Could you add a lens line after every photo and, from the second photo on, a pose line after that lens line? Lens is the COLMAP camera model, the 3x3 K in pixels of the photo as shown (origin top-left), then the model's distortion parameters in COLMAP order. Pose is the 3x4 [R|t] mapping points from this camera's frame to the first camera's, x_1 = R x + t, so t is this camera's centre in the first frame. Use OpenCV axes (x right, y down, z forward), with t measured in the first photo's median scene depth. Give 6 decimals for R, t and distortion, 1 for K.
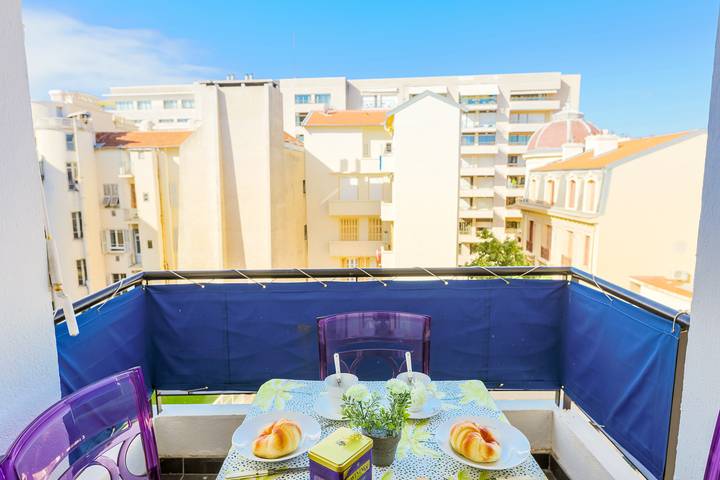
lens RADIAL K [[472.6, 0, 360.0], [0, 472.6, 240.0], [0, 0, 1]] dist [0.000663, 0.000022]
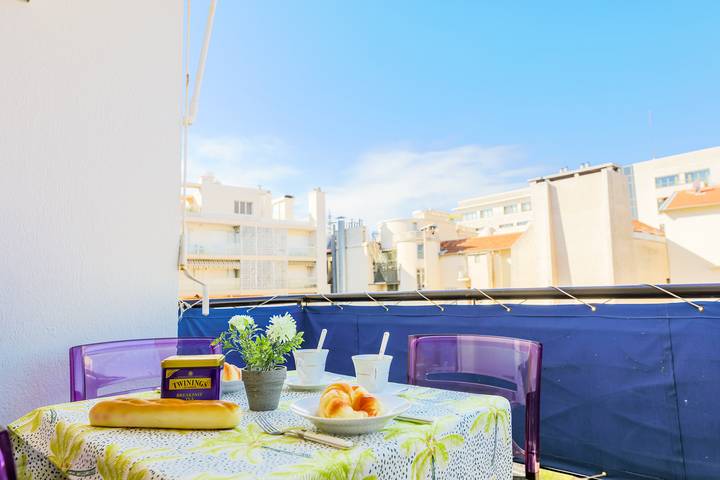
lens RADIAL K [[510.9, 0, 359.7], [0, 510.9, 250.1], [0, 0, 1]] dist [0.004223, 0.001369]
pose [[0.684229, -0.095182, -0.723029, 0.168978], [-0.094866, 0.971405, -0.217655, 0.068893], [0.723070, 0.217517, 0.655634, 0.080591]]
